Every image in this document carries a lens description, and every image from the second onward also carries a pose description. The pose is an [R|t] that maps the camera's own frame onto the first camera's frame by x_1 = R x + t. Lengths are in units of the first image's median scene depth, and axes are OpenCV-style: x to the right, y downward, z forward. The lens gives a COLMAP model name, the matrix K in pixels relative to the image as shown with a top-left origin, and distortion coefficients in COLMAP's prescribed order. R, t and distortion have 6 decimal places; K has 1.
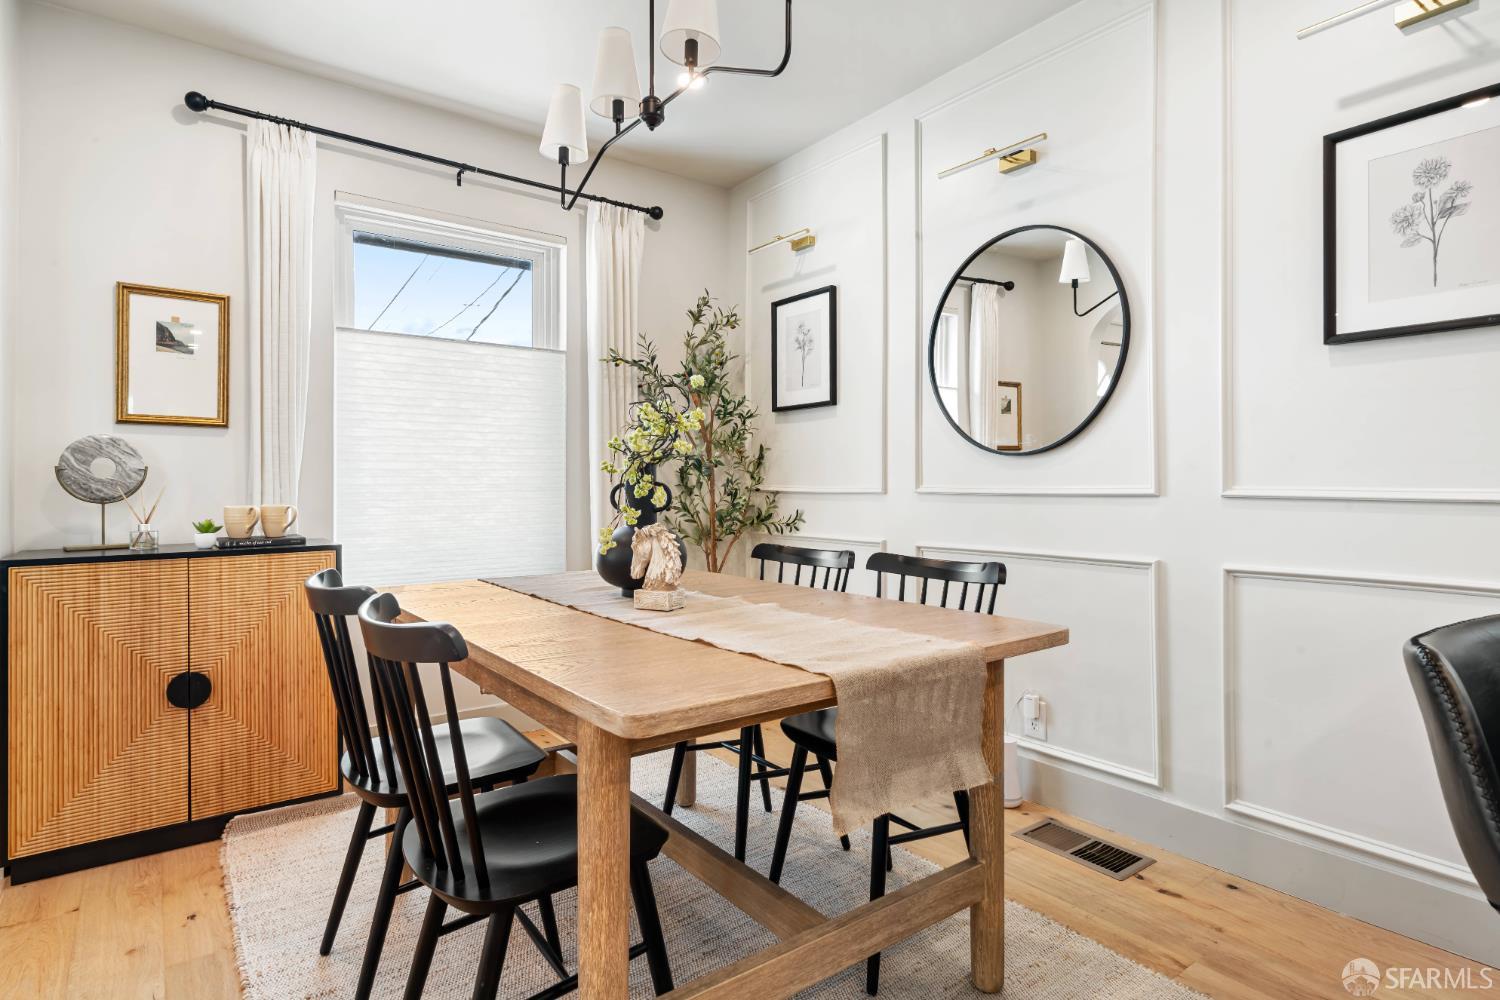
lens RADIAL K [[794.4, 0, 754.1], [0, 794.4, 481.4], [0, 0, 1]] dist [0.000911, 0.000415]
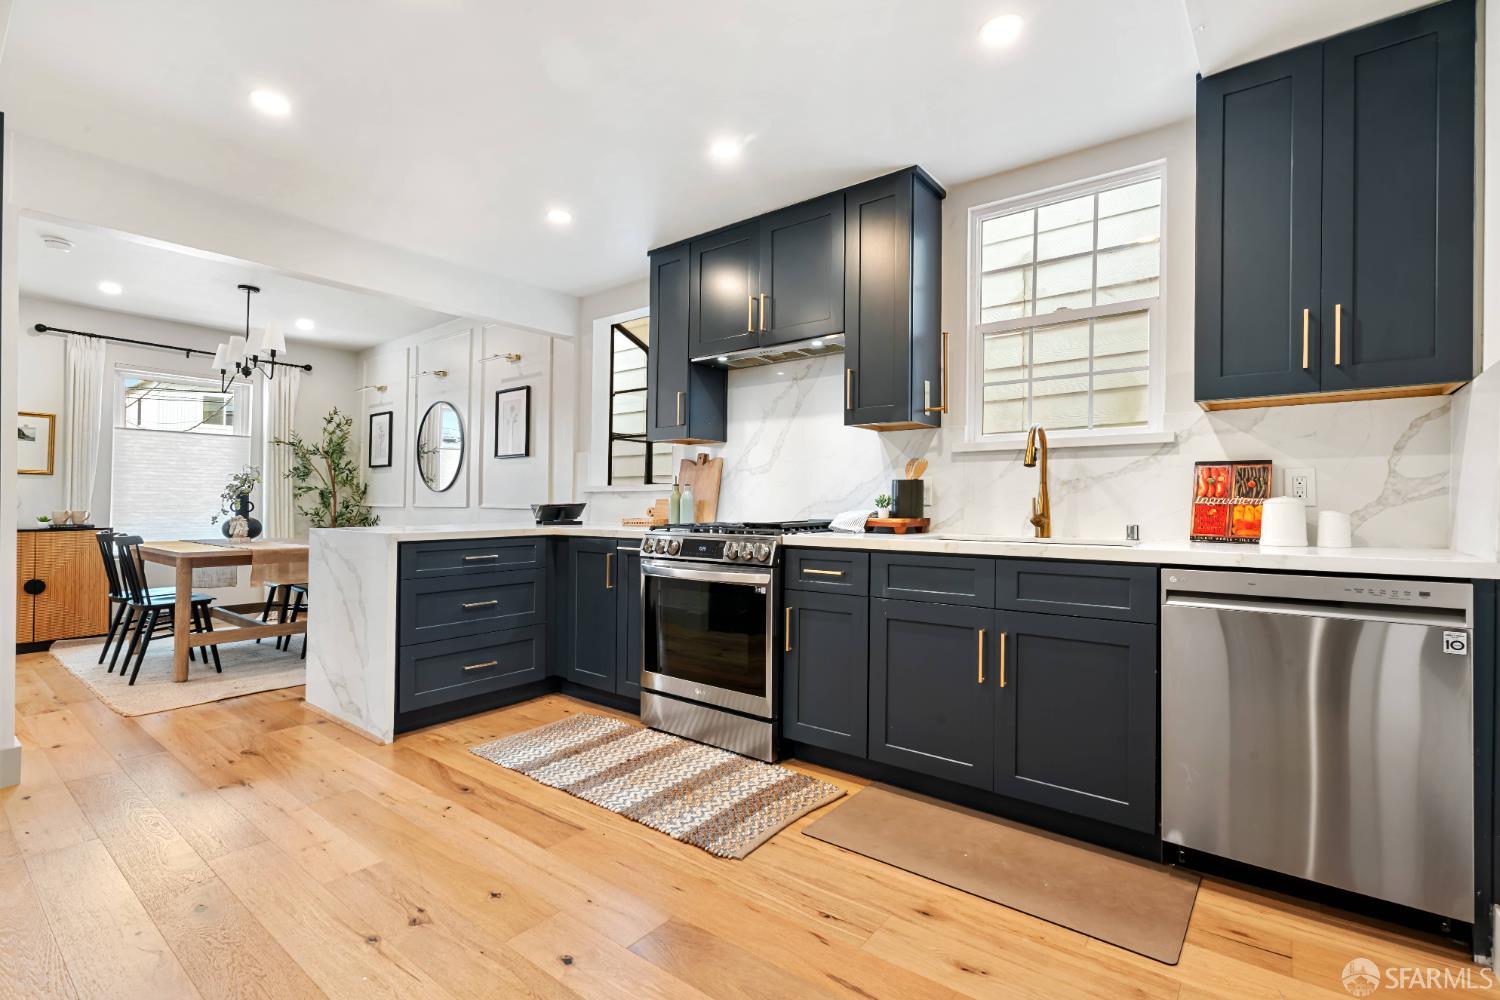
lens RADIAL K [[683.6, 0, 749.5], [0, 683.6, 490.5], [0, 0, 1]] dist [-0.003016, 0.000222]
pose [[0.968075, 0.012353, 0.250356, 0.757588], [-0.008186, 0.999810, -0.017677, -0.007508], [-0.250527, 0.015064, 0.967993, -1.355376]]
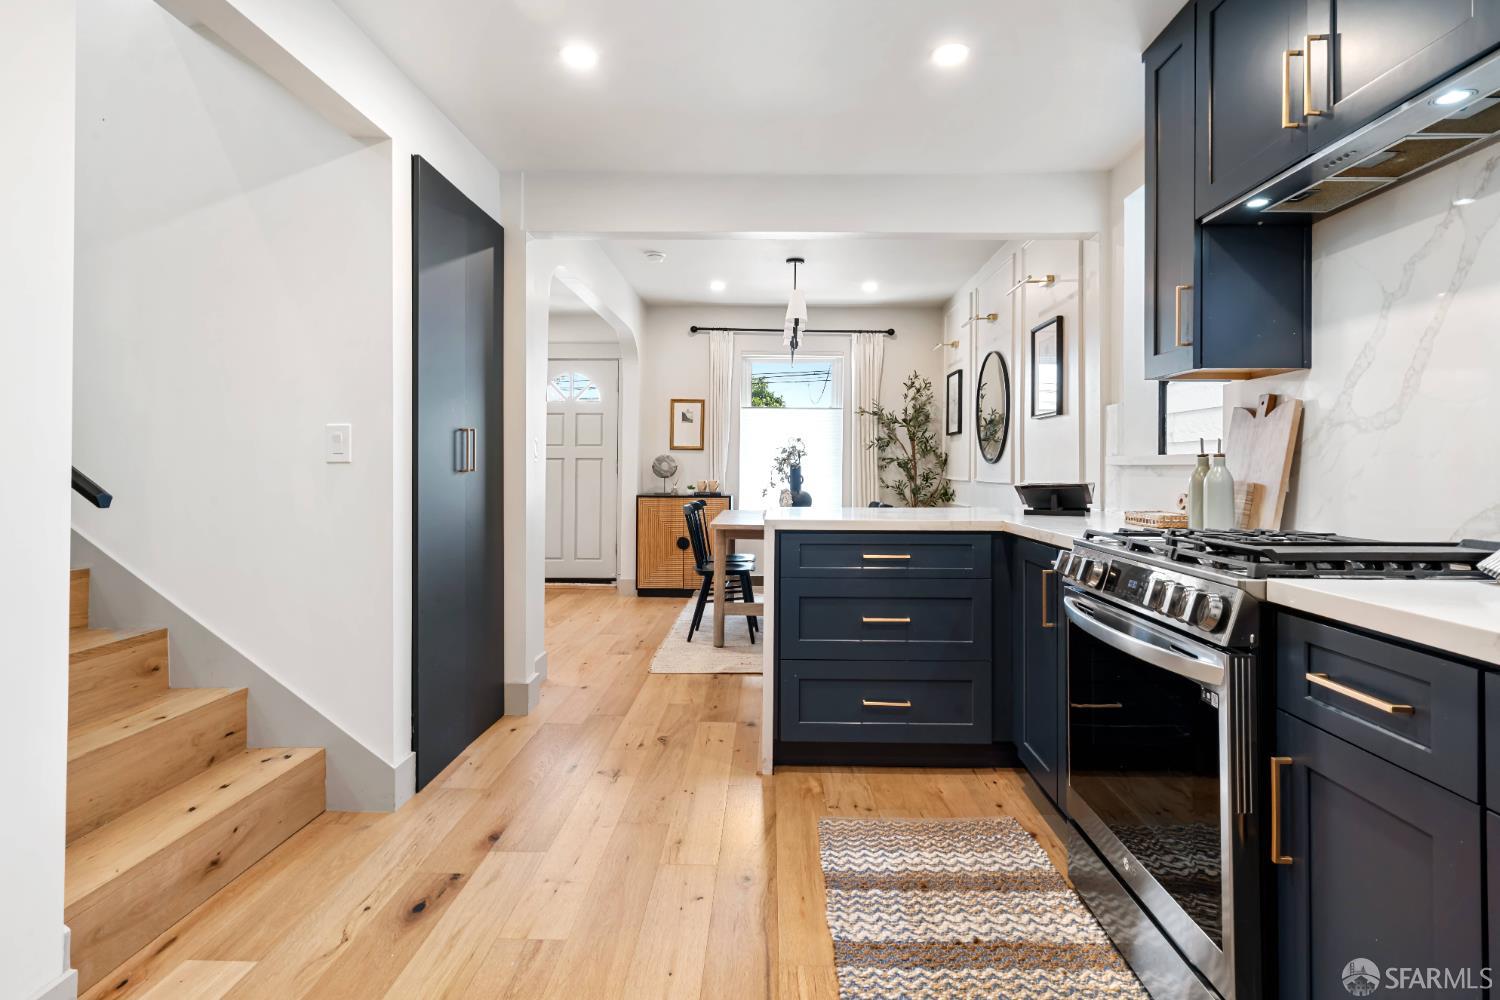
lens RADIAL K [[782.1, 0, 755.2], [0, 782.1, 452.2], [0, 0, 1]] dist [-0.000608, 0.002436]
pose [[0.782978, -0.000584, -0.622049, 1.124328], [-0.009874, 0.999862, -0.013366, -0.029874], [0.621971, 0.016608, 0.782864, -0.950816]]
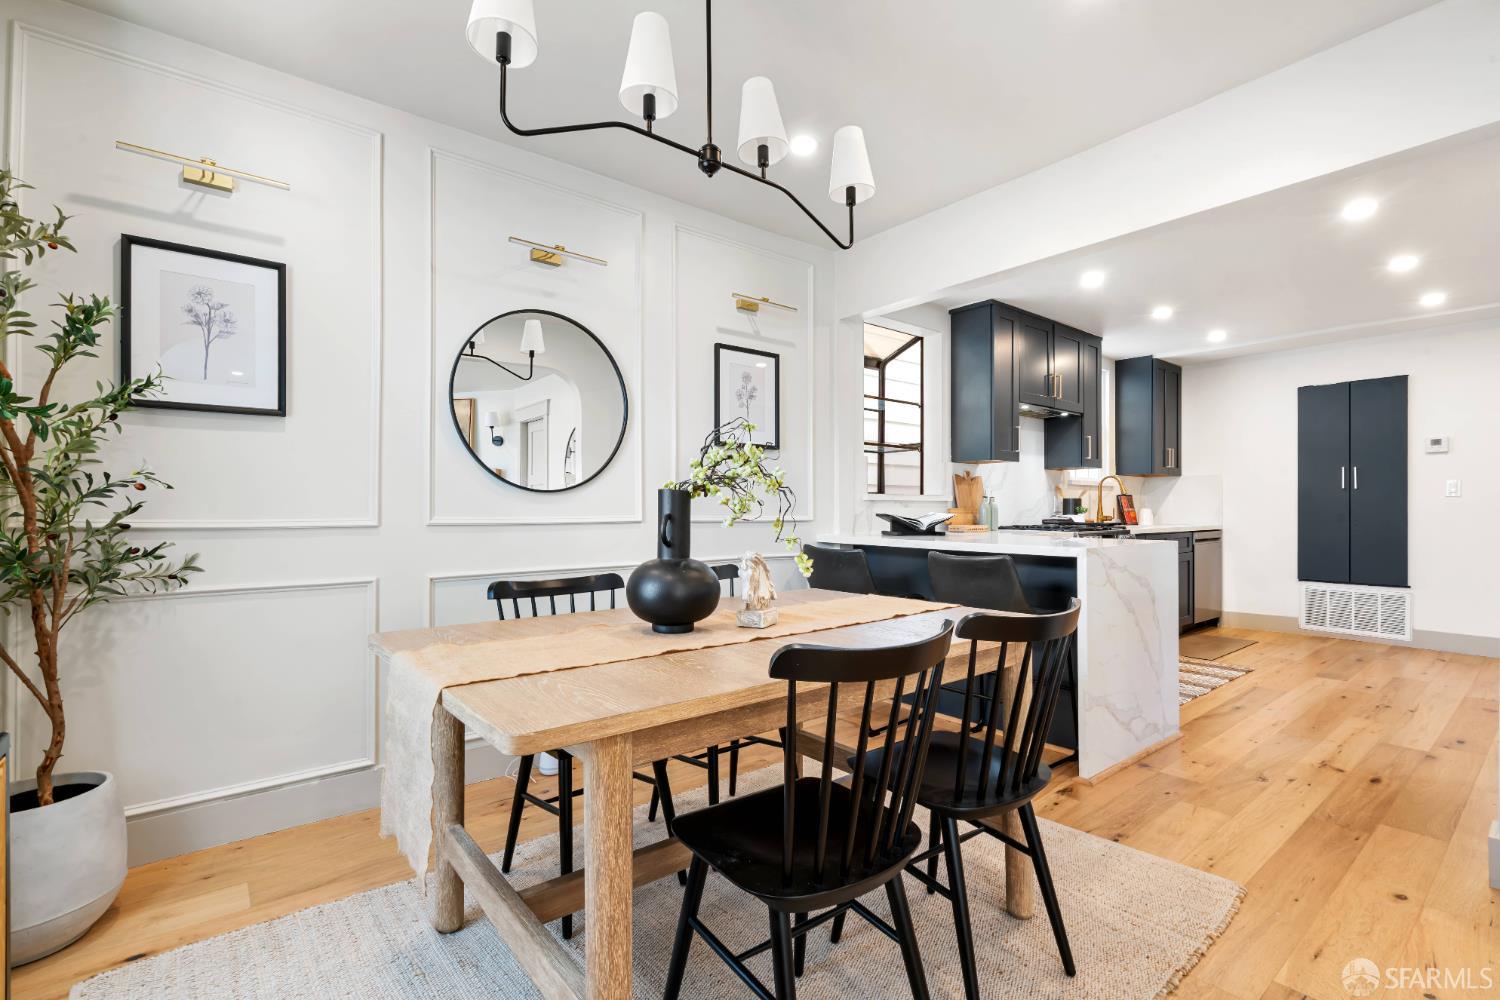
lens RADIAL K [[679.3, 0, 755.2], [0, 679.3, 508.3], [0, 0, 1]] dist [0.000645, 0.000086]
pose [[-0.030841, 0.007678, 0.999495, -0.758175], [-0.000229, 0.999970, -0.007689, -0.000821], [-0.999524, -0.000466, -0.030839, 0.722940]]
